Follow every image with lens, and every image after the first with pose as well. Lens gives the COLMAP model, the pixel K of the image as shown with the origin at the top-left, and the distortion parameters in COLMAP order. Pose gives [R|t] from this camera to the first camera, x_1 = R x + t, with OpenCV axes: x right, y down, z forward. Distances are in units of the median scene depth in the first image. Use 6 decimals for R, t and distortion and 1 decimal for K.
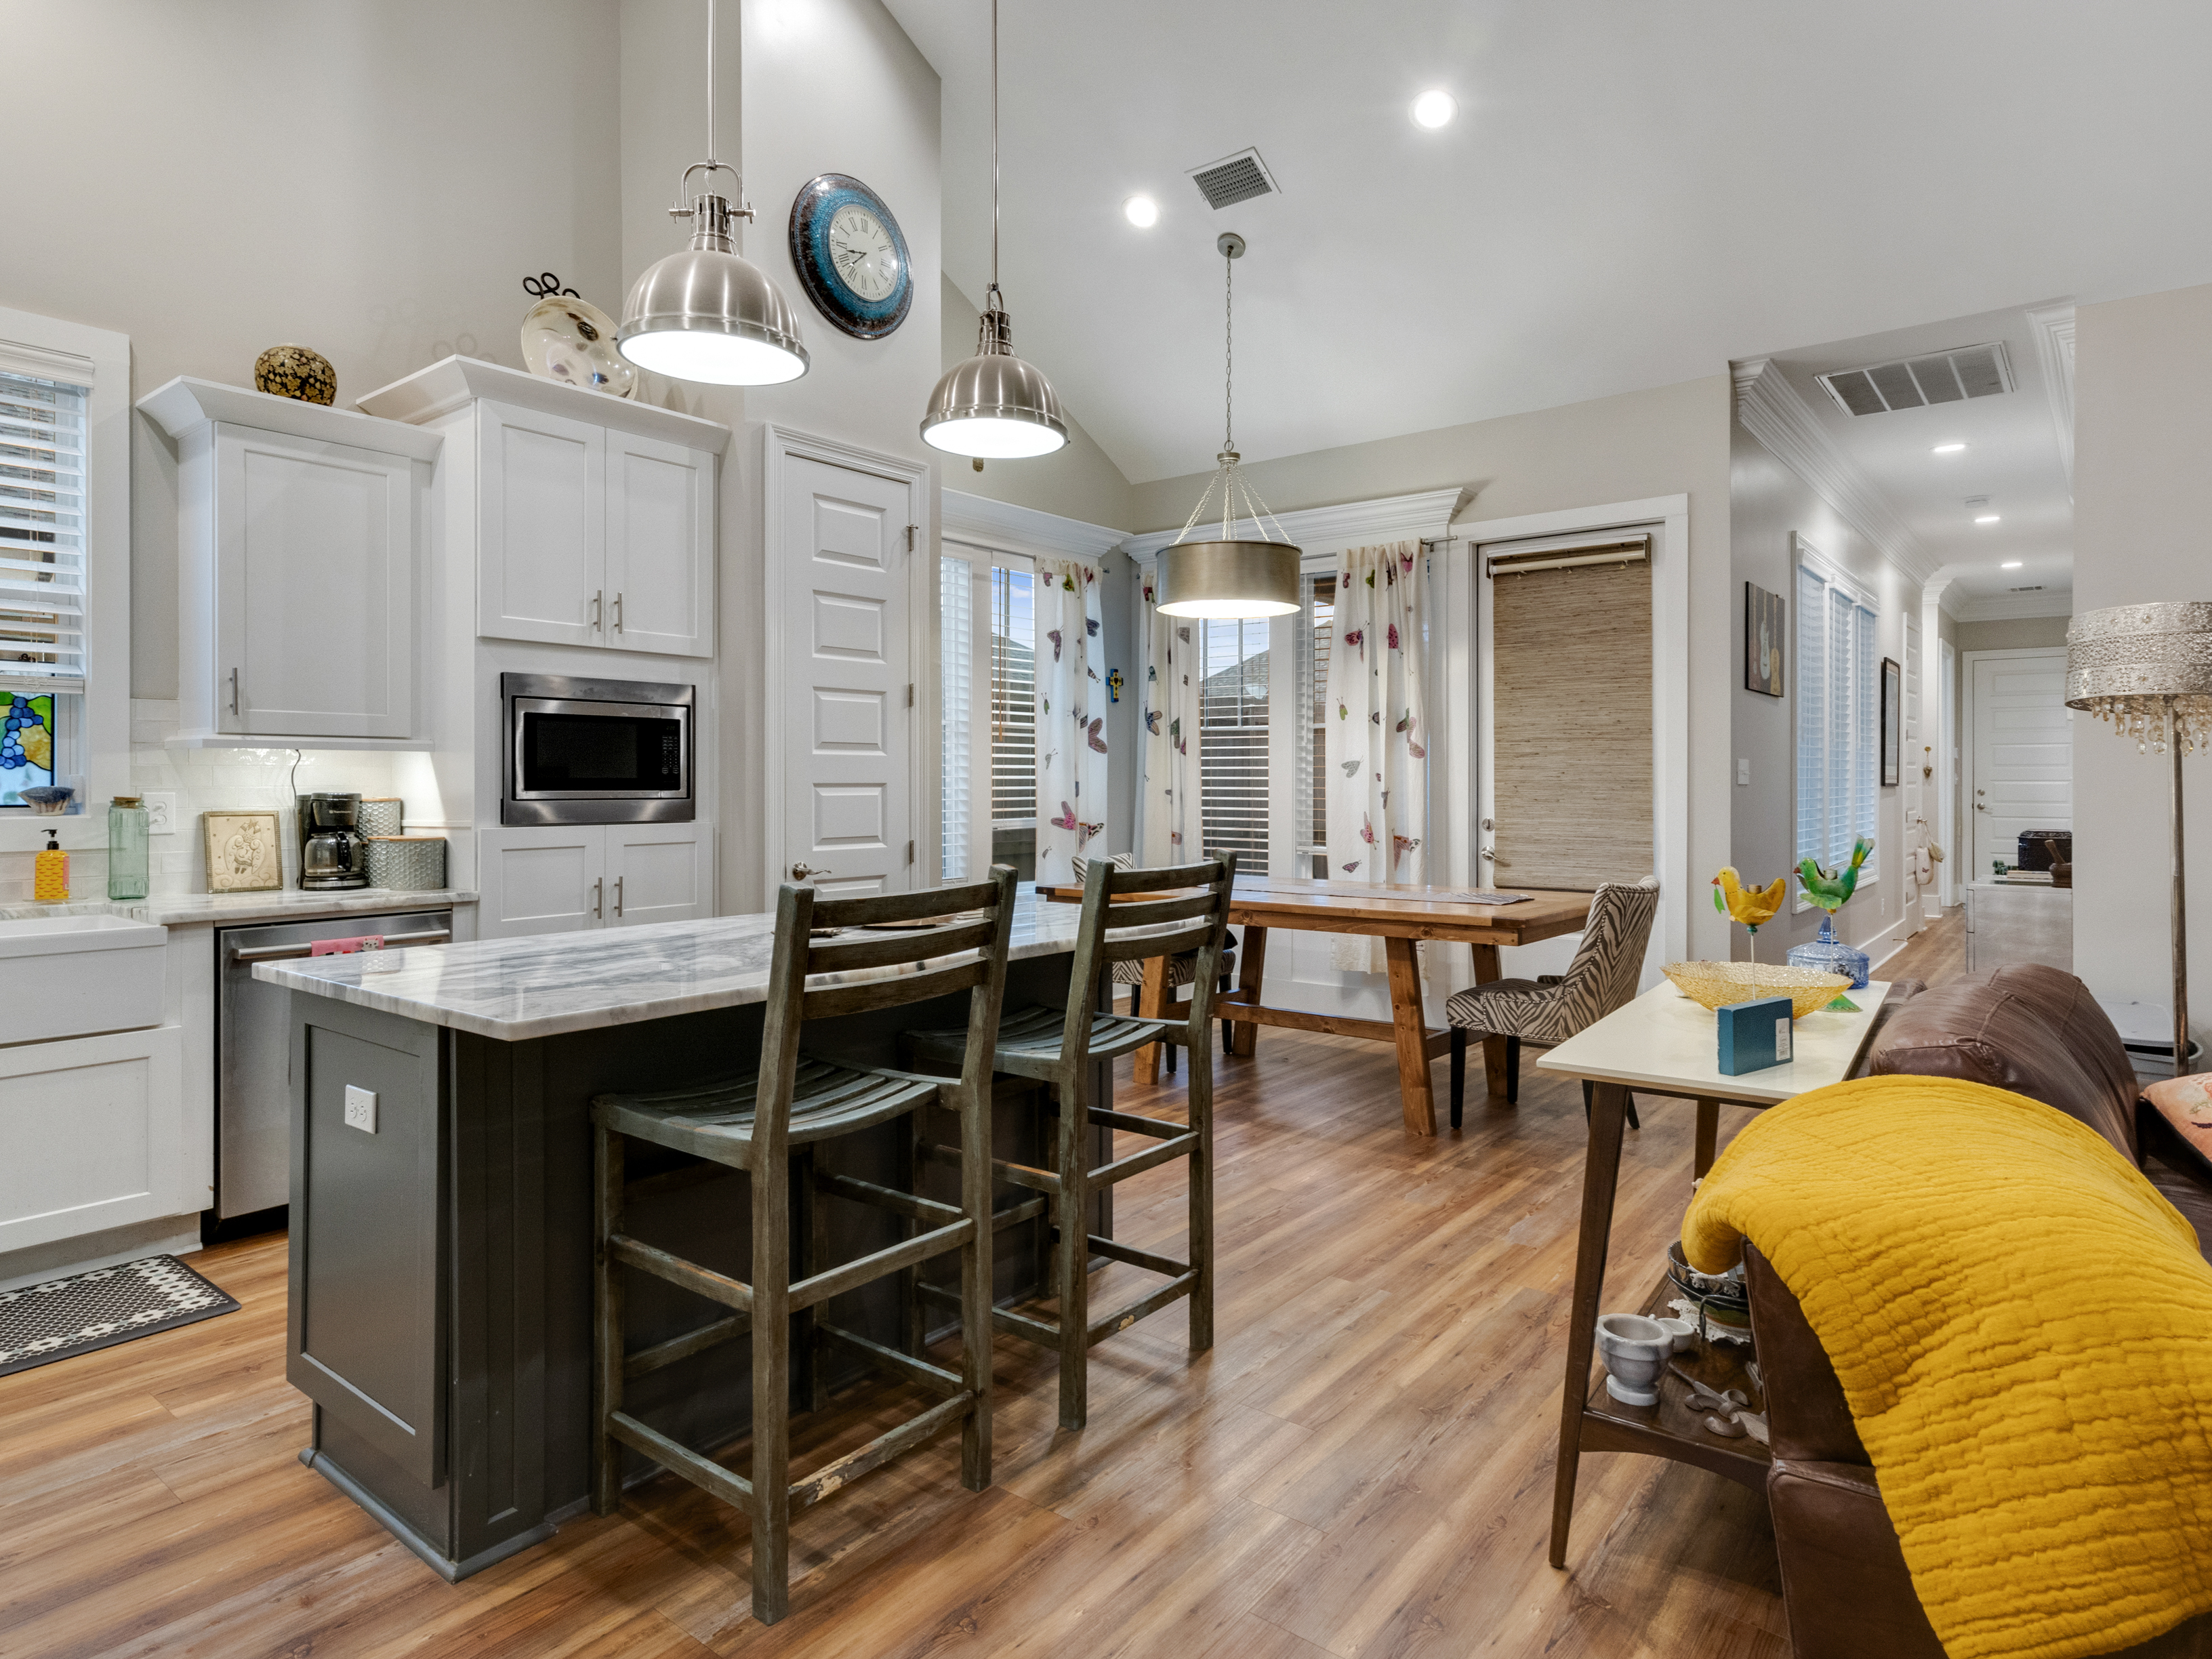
lens RADIAL K [[1263.3, 0, 1105.6], [0, 1263.3, 773.3], [0, 0, 1]] dist [-0.000795, 0.000115]
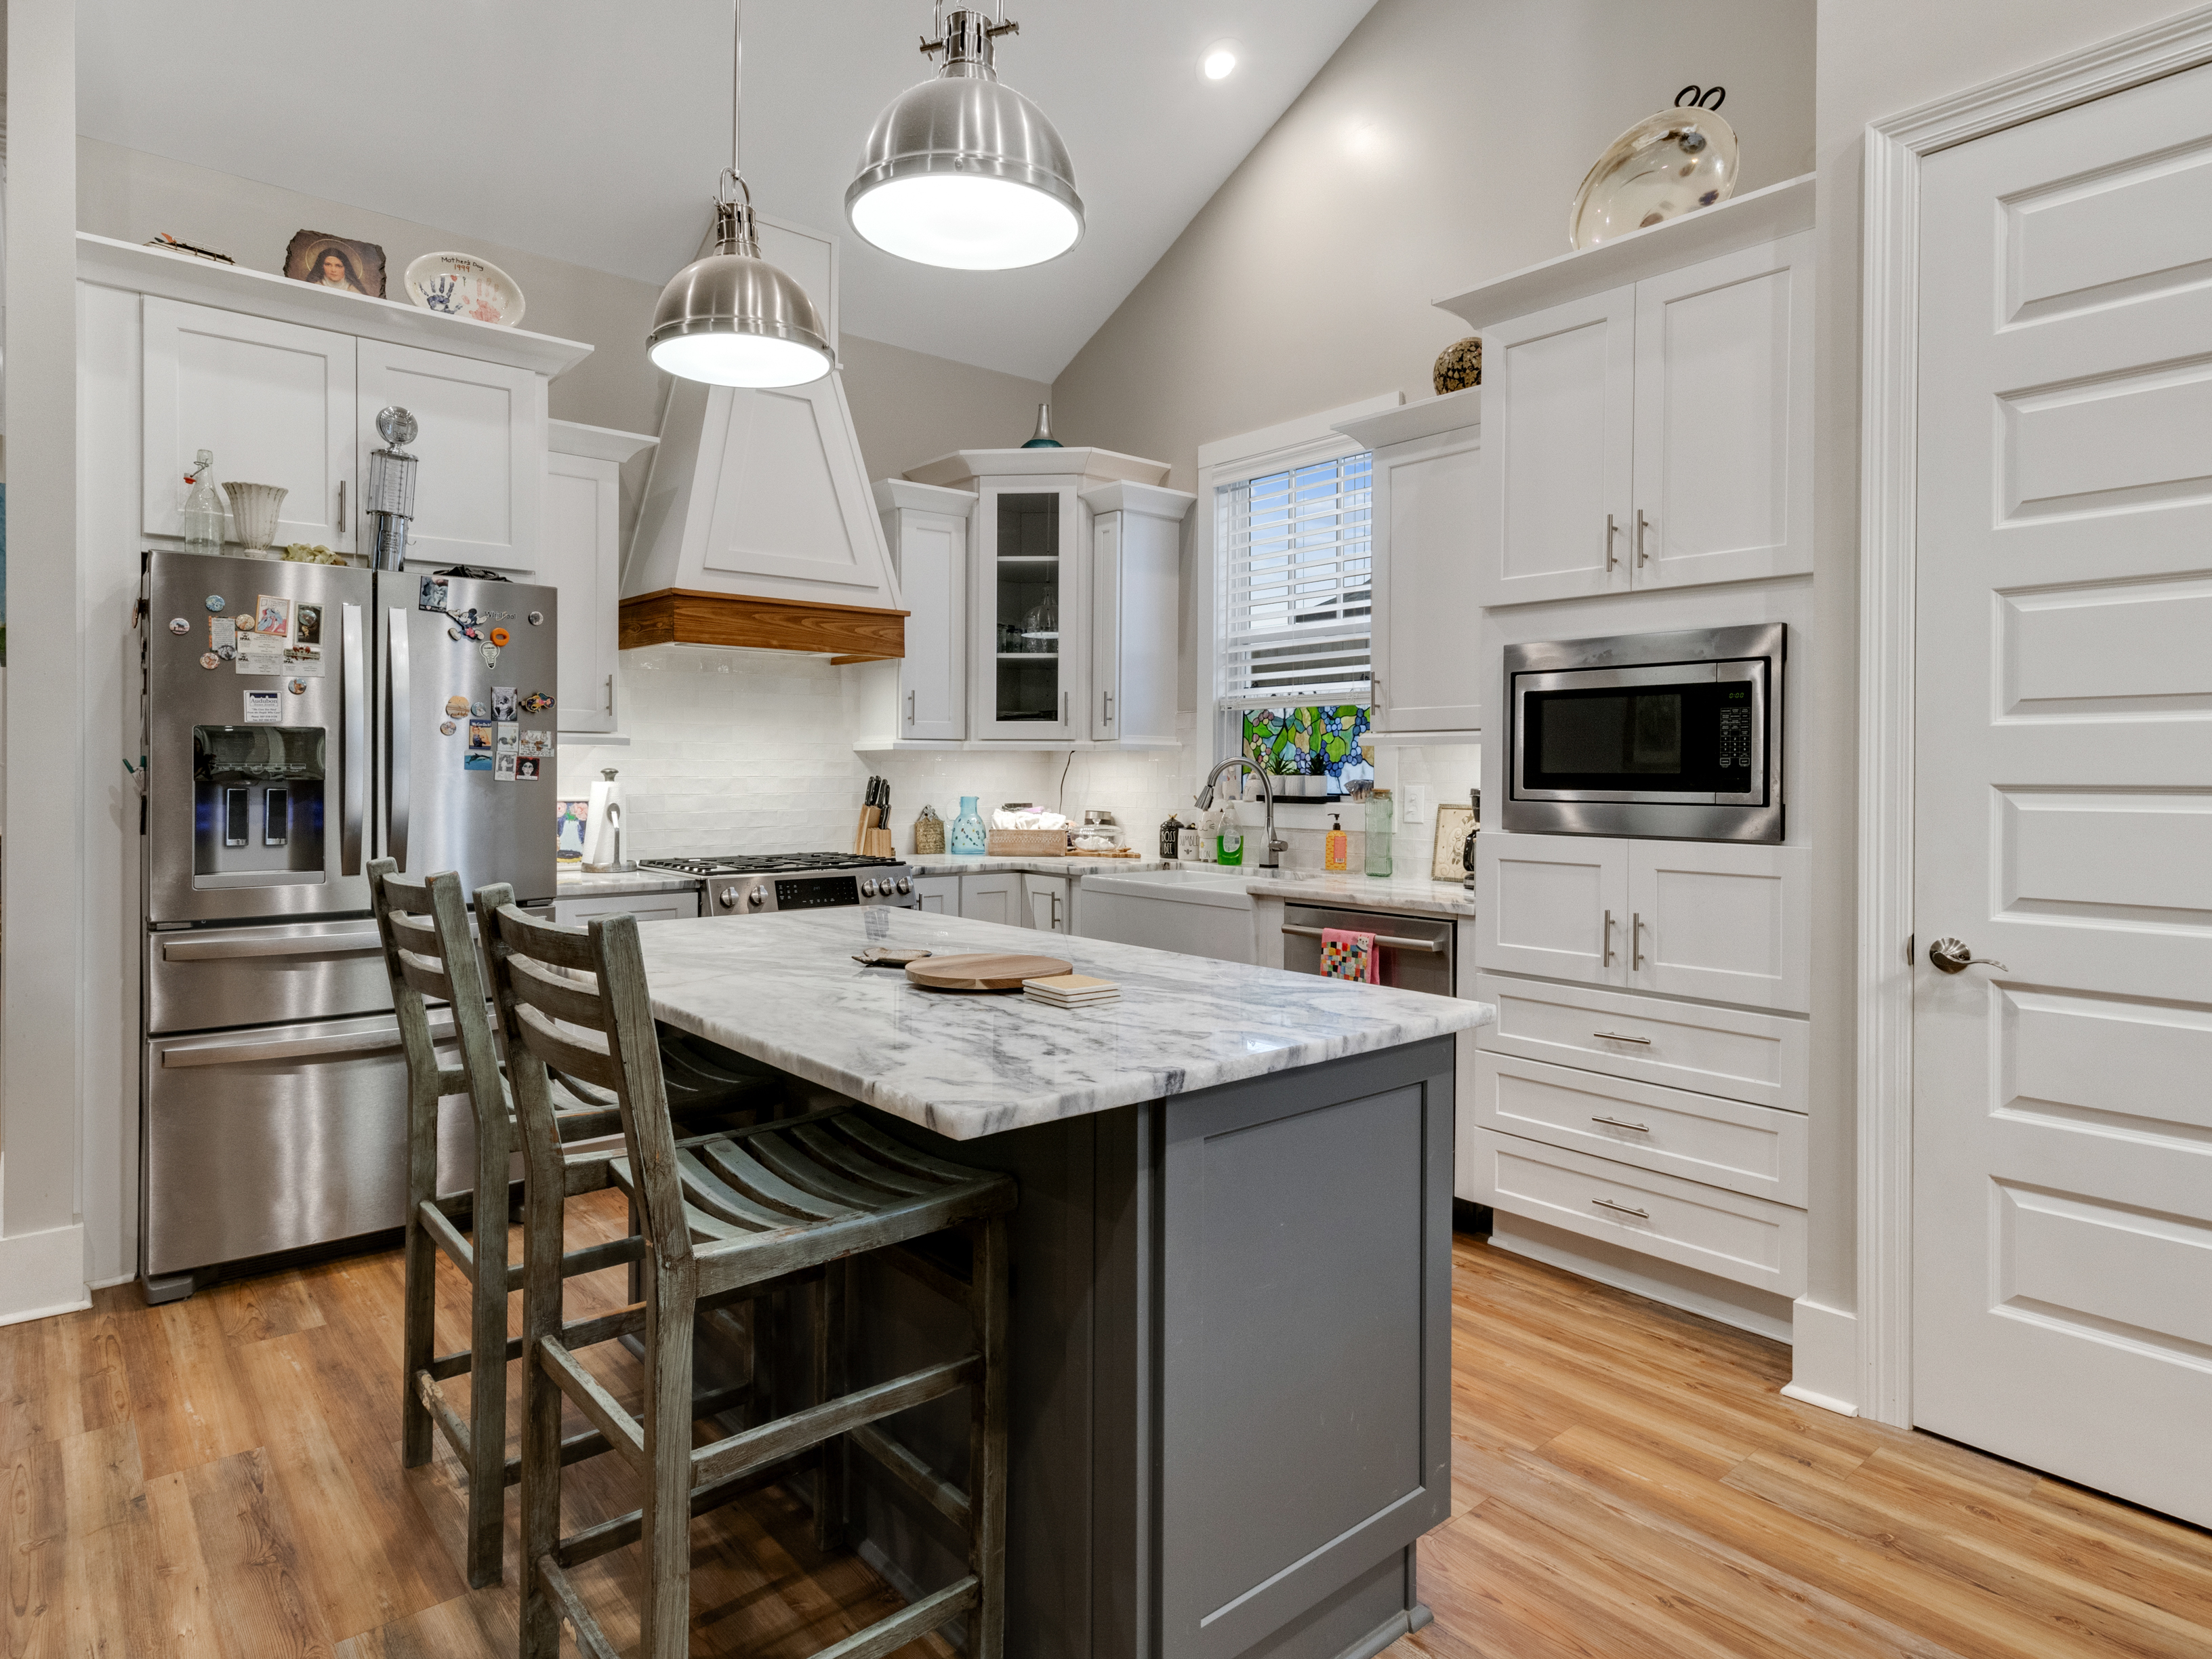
lens RADIAL K [[1263.3, 0, 1105.6], [0, 1263.3, 773.3], [0, 0, 1]] dist [-0.000795, 0.000115]
pose [[-0.191553, 0.004575, -0.981472, 0.342540], [0.008194, 0.999962, 0.003062, -0.000988], [0.981448, -0.007455, -0.191583, 0.798474]]
